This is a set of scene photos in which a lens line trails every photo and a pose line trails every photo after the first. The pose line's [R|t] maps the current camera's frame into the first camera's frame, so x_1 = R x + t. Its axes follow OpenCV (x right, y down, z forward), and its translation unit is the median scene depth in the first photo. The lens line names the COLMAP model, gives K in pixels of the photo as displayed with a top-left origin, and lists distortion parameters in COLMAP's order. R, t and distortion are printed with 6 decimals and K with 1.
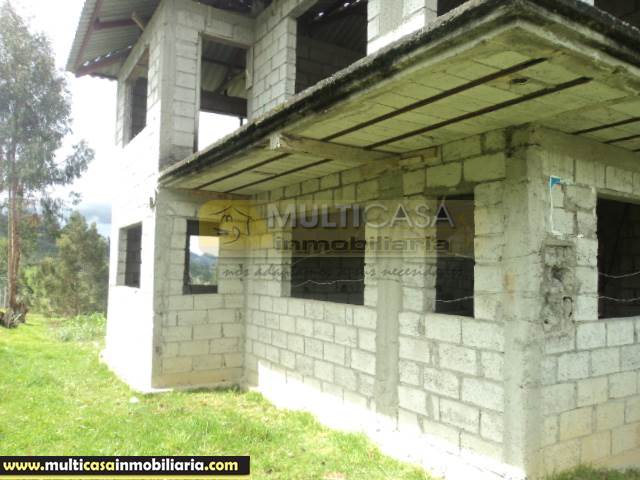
lens RADIAL K [[524.7, 0, 320.0], [0, 524.7, 240.0], [0, 0, 1]] dist [-0.001919, -0.000046]
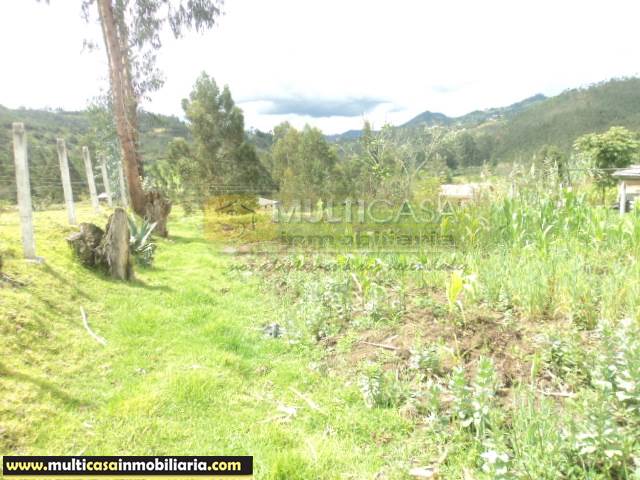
lens RADIAL K [[524.7, 0, 320.0], [0, 524.7, 240.0], [0, 0, 1]] dist [-0.001919, -0.000046]
pose [[0.974301, -0.044137, -0.220882, -0.143102], [0.094439, 0.970307, 0.222680, 0.031333], [0.204495, -0.237817, 0.949539, 0.254773]]
